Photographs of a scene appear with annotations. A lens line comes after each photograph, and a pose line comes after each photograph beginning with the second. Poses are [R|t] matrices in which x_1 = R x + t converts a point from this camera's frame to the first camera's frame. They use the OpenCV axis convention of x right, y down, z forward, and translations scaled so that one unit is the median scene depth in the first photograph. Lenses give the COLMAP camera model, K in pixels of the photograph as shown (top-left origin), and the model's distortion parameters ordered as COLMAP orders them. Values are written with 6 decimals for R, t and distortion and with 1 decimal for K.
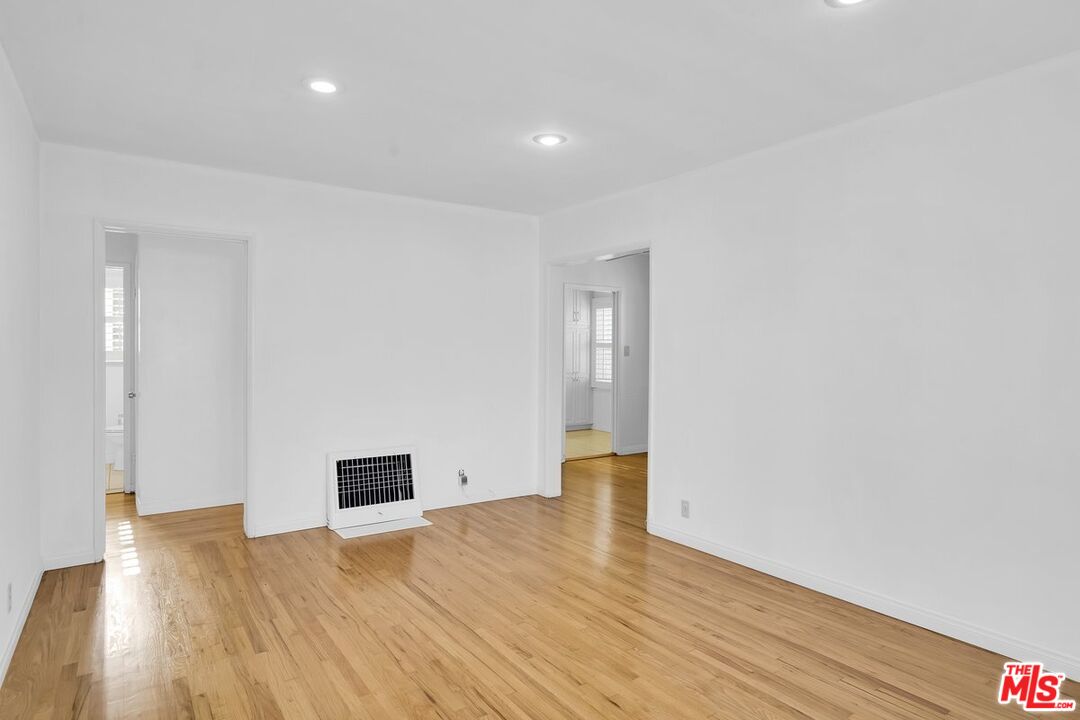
lens RADIAL K [[605.5, 0, 540.0], [0, 605.5, 360.0], [0, 0, 1]] dist [-0.000539, 0.001175]
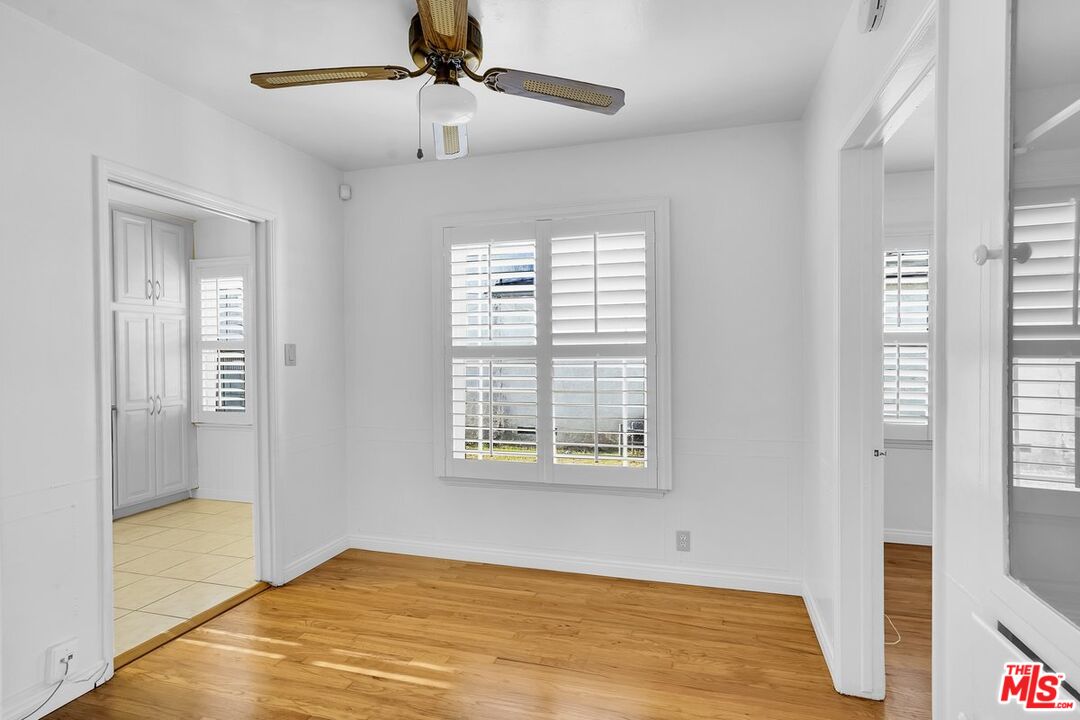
lens RADIAL K [[514.8, 0, 559.8], [0, 514.8, 357.7], [0, 0, 1]] dist [0.001101, 0.000569]
pose [[0.754351, -0.017526, 0.656237, 0.031722], [0.023198, 0.999731, 0.000033, -0.005895], [-0.656061, 0.015199, 0.754555, 0.442123]]
